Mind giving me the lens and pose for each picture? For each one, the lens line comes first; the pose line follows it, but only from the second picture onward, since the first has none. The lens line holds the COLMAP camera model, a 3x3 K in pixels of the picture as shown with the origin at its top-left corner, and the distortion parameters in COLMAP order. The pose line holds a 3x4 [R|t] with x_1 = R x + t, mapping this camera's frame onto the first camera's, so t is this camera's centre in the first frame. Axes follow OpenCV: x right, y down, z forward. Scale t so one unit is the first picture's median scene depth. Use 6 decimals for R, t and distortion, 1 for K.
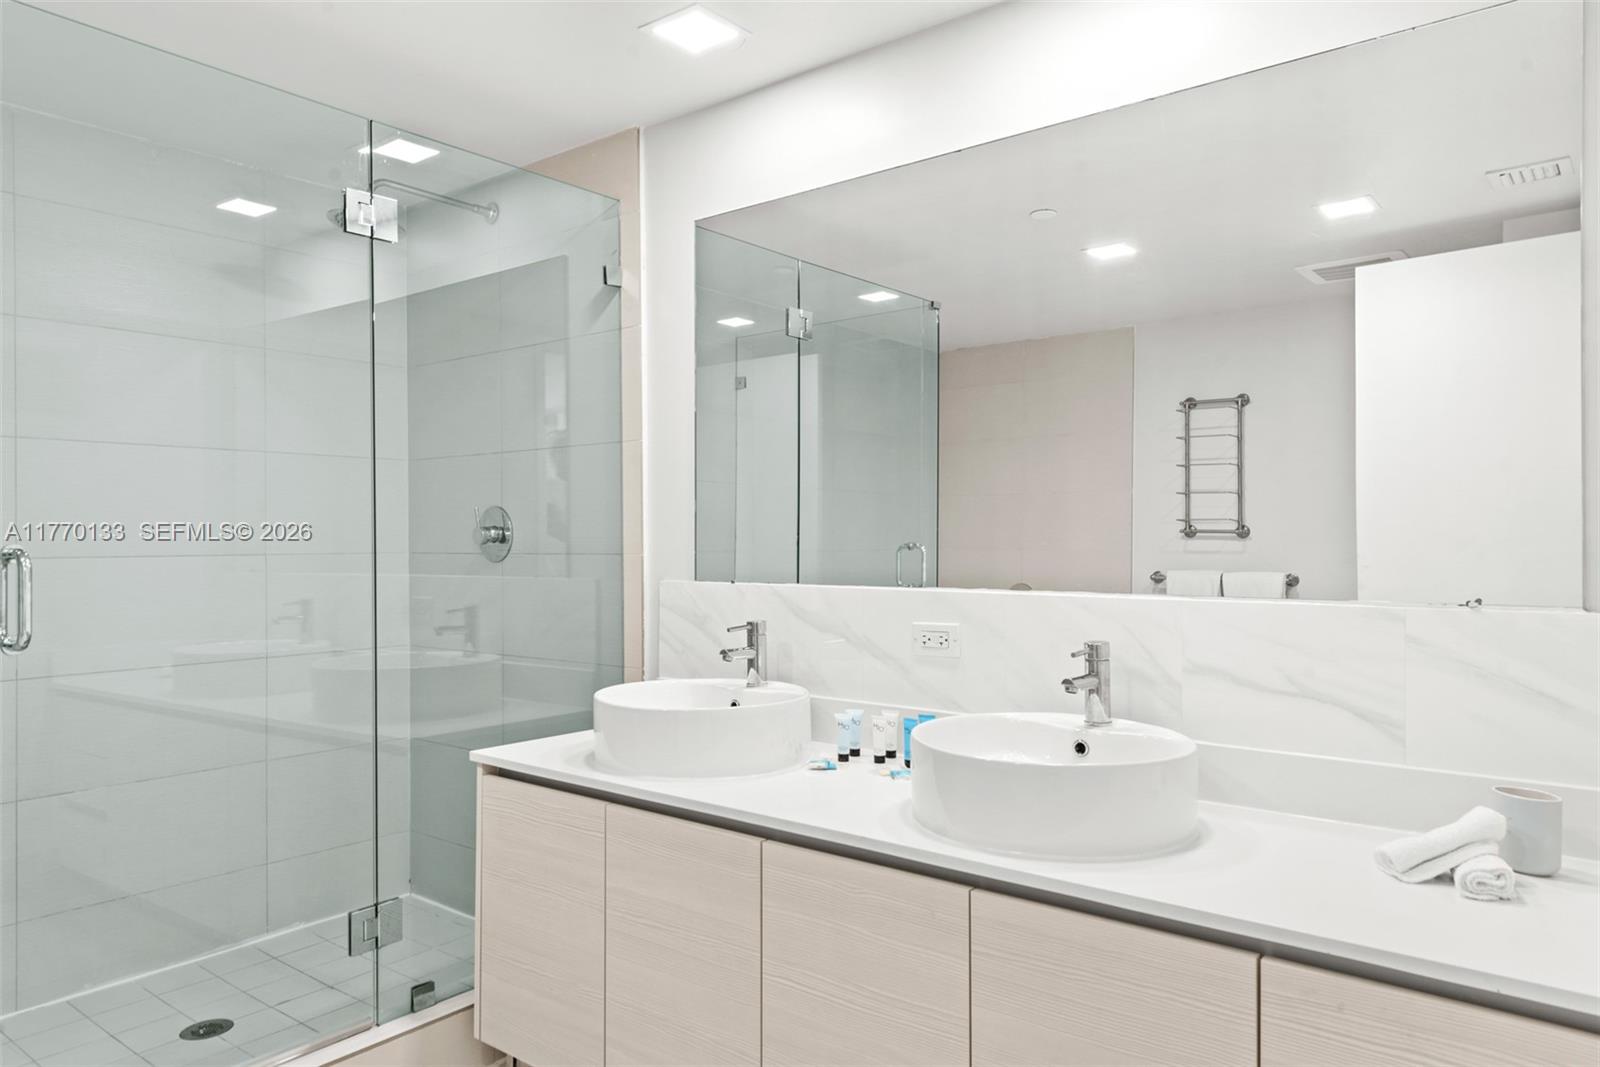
lens RADIAL K [[1054.5, 0, 802.6], [0, 1054.5, 531.9], [0, 0, 1]] dist [0.016932, 0.000416]
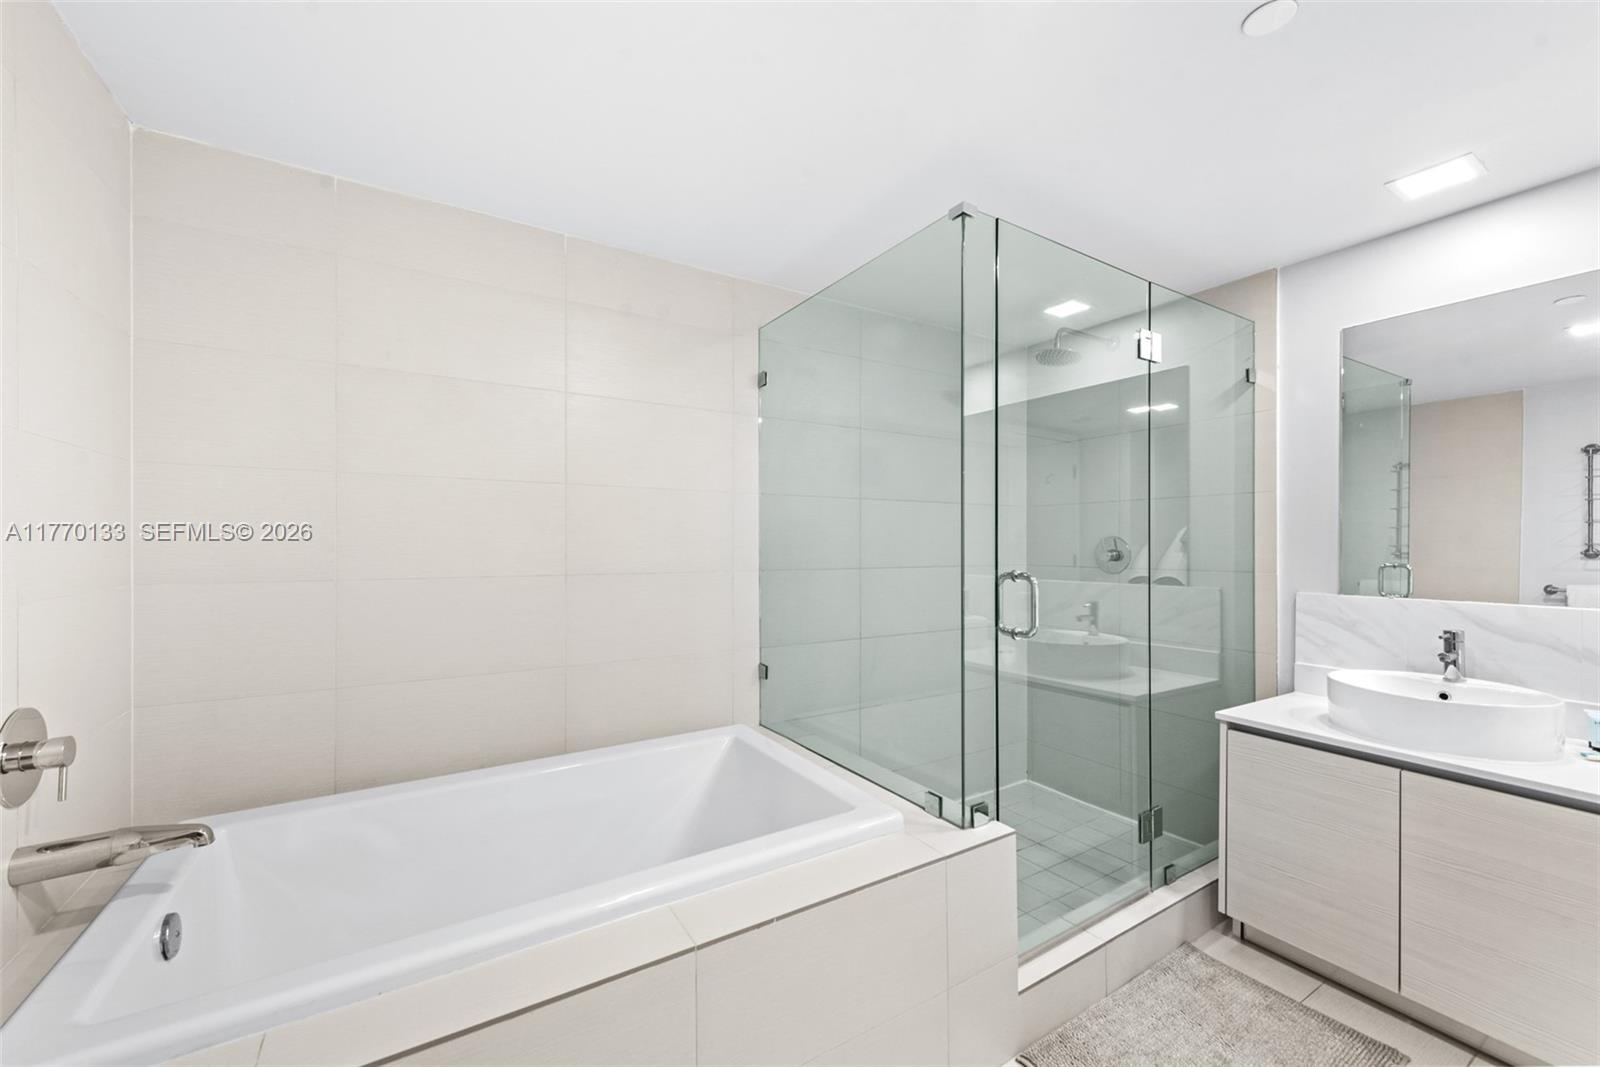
lens RADIAL K [[637.0, 0, 798.2], [0, 637.0, 539.0], [0, 0, 1]] dist [-0.012589, -0.000300]
pose [[0.932883, 0.005090, -0.360143, -0.434781], [-0.006794, 0.999971, -0.003465, -0.016162], [0.360115, 0.005679, 0.932891, -0.005395]]
